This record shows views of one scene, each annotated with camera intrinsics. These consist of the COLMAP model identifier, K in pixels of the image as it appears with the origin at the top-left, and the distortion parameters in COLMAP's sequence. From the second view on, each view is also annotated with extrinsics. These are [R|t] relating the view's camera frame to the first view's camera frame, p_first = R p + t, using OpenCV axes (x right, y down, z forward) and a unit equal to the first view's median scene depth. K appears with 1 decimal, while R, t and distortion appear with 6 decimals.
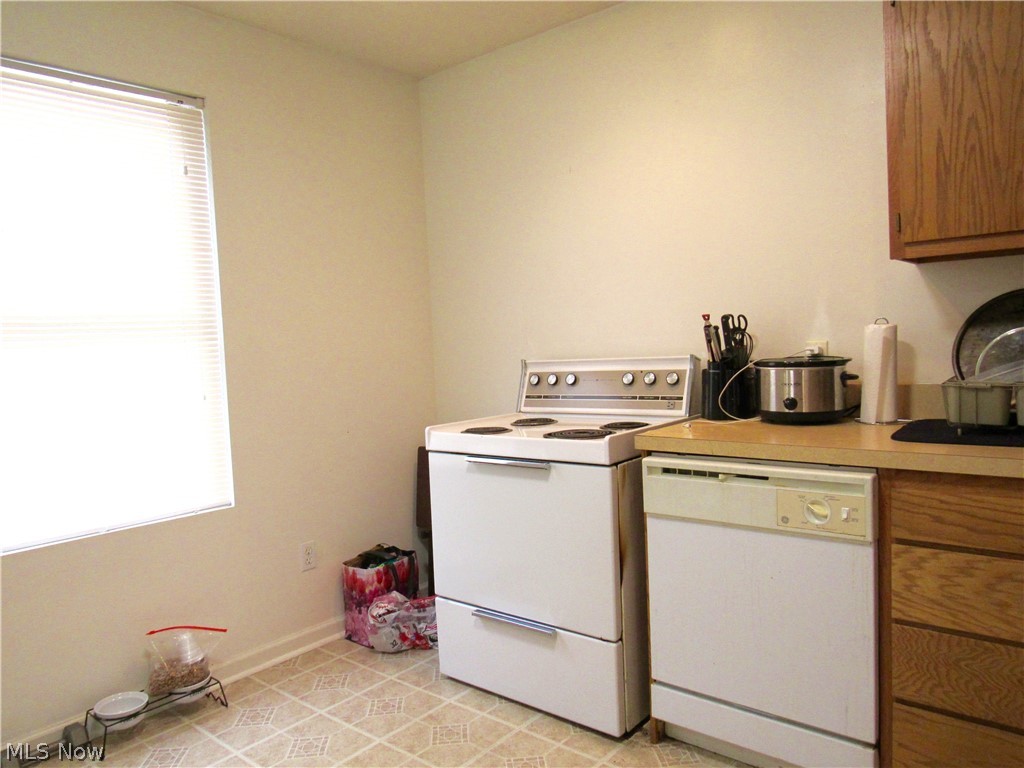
lens RADIAL K [[771.7, 0, 510.6], [0, 771.7, 380.1], [0, 0, 1]] dist [0.008599, 0.001769]
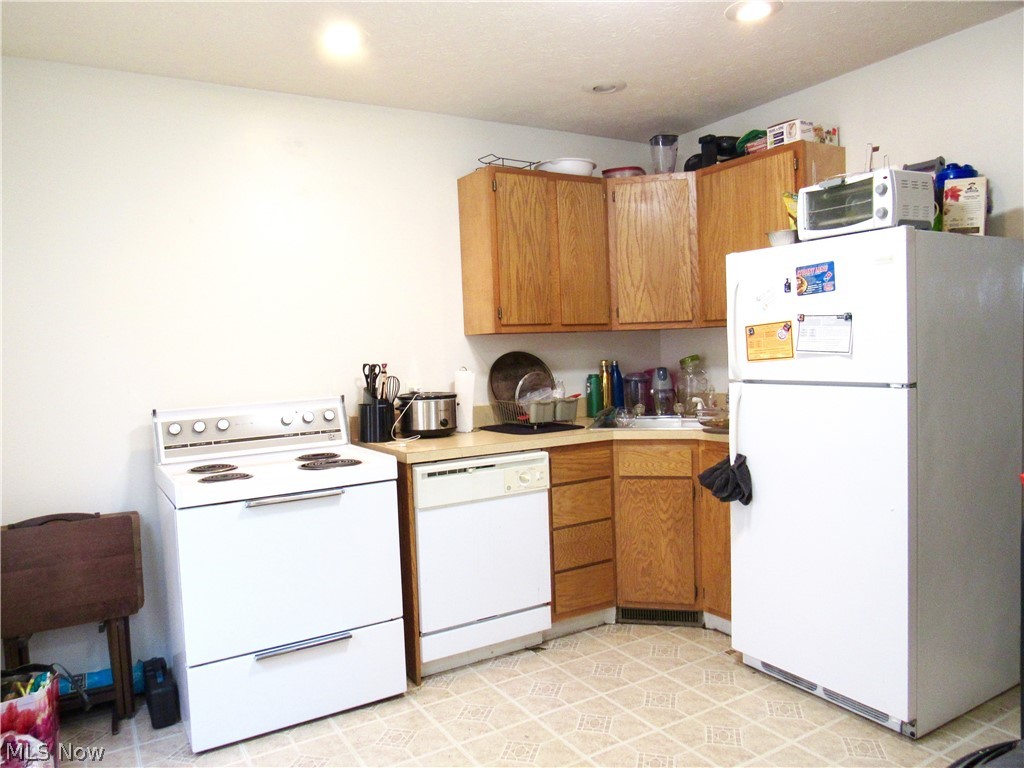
lens RADIAL K [[724.9, 0, 508.6], [0, 724.9, 385.2], [0, 0, 1]] dist [-0.027760, 0.010951]
pose [[0.313848, -0.007663, 0.949442, -0.978441], [0.080215, 0.996606, -0.018472, -0.006907], [-0.946079, 0.081957, 0.313398, 0.445961]]
